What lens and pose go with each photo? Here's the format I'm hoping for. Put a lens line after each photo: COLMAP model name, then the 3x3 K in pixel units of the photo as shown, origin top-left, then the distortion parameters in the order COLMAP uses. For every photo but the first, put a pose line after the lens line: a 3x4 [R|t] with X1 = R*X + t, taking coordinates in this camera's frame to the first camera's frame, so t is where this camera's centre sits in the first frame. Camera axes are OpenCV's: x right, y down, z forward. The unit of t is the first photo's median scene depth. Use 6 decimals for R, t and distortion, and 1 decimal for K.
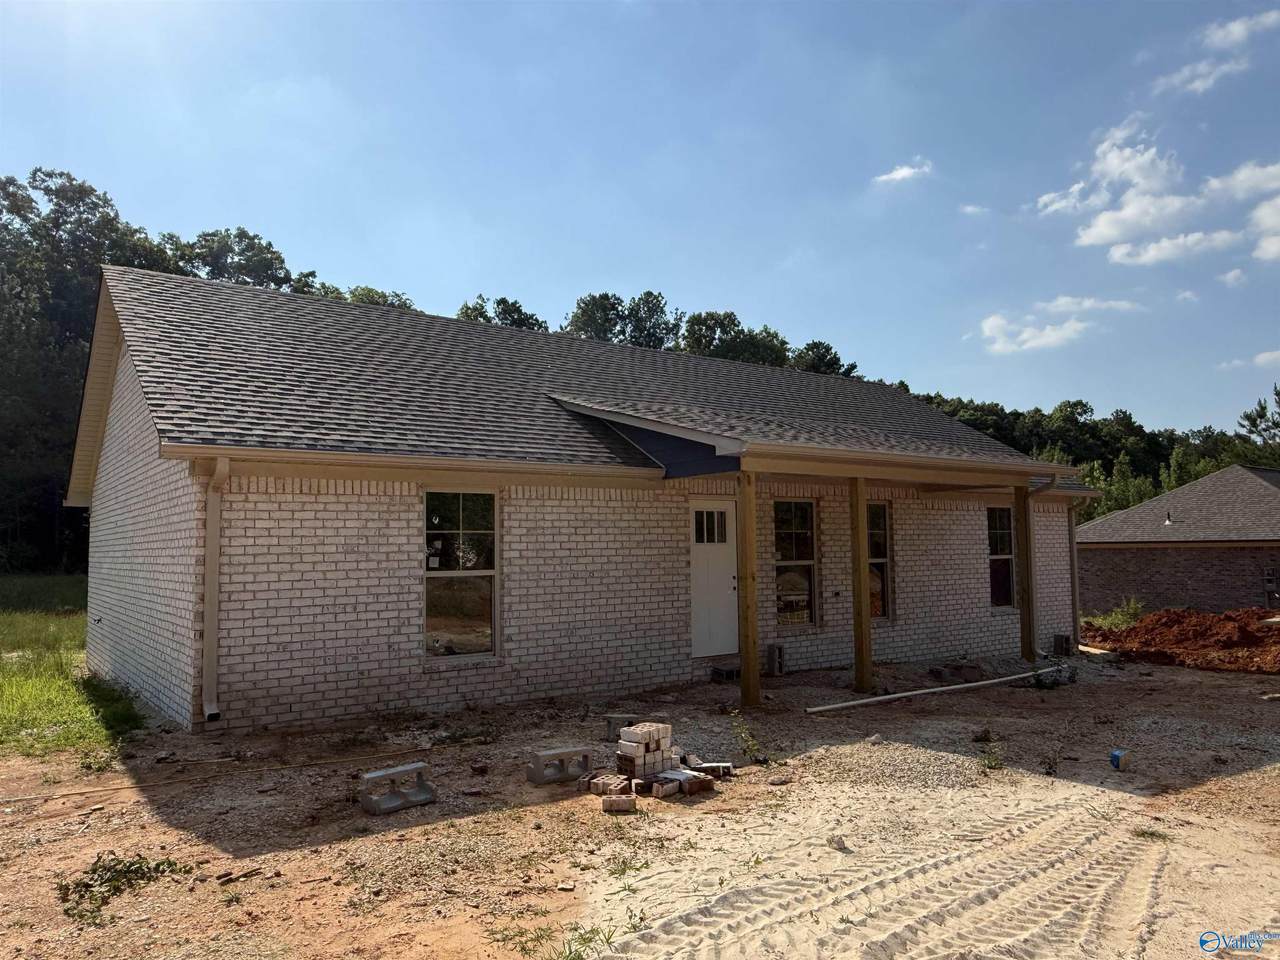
lens RADIAL K [[894.5, 0, 636.1], [0, 894.5, 482.5], [0, 0, 1]] dist [-0.002680, 0.000020]
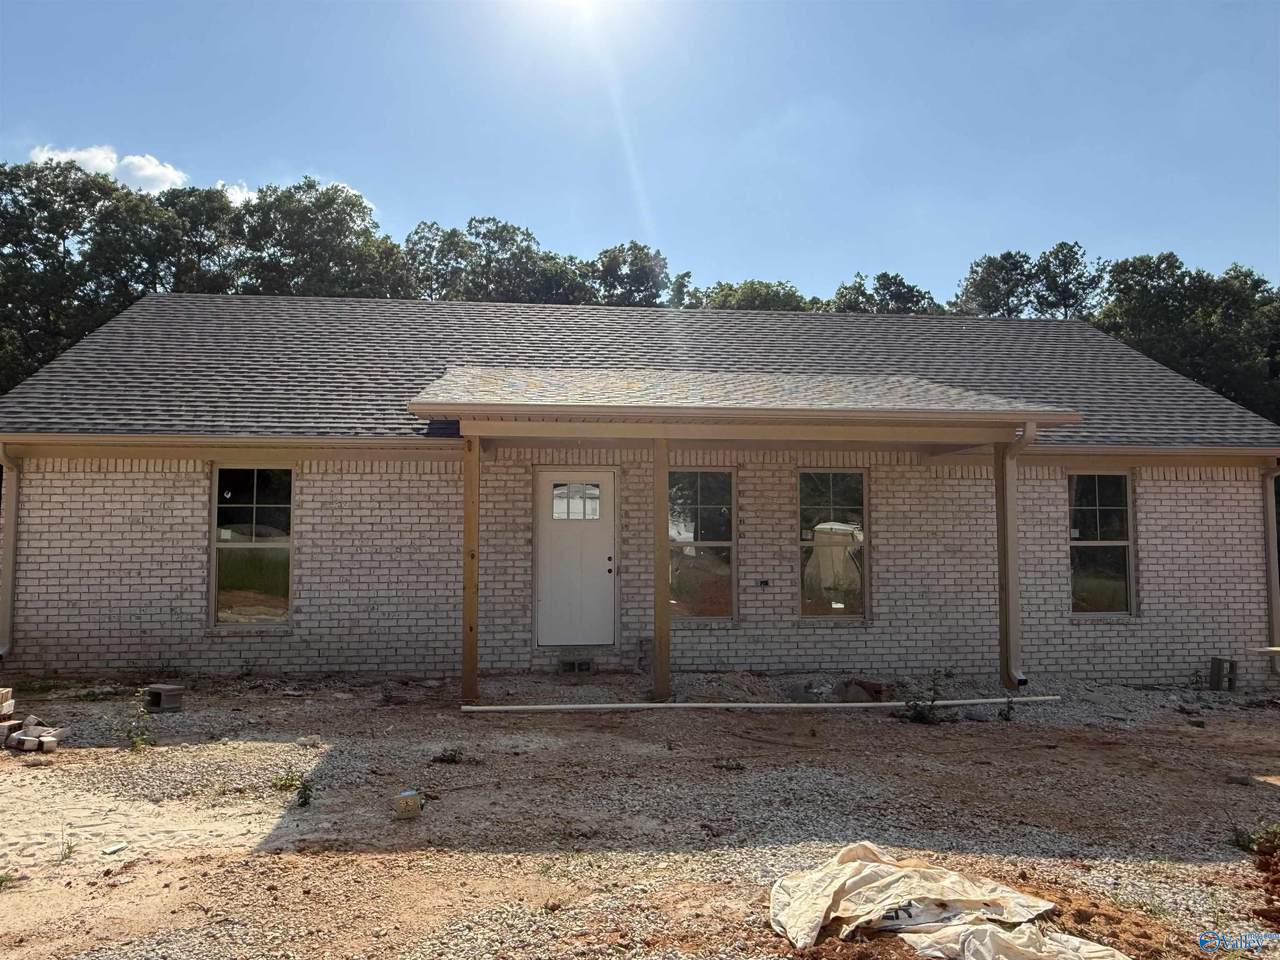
lens RADIAL K [[894.5, 0, 642.7], [0, 894.5, 479.0], [0, 0, 1]] dist [-0.002680, 0.000020]
pose [[0.868320, -0.021075, -0.495556, 0.700442], [0.025734, 0.999665, 0.002577, 0.031750], [0.495336, -0.014991, 0.868572, 0.303972]]
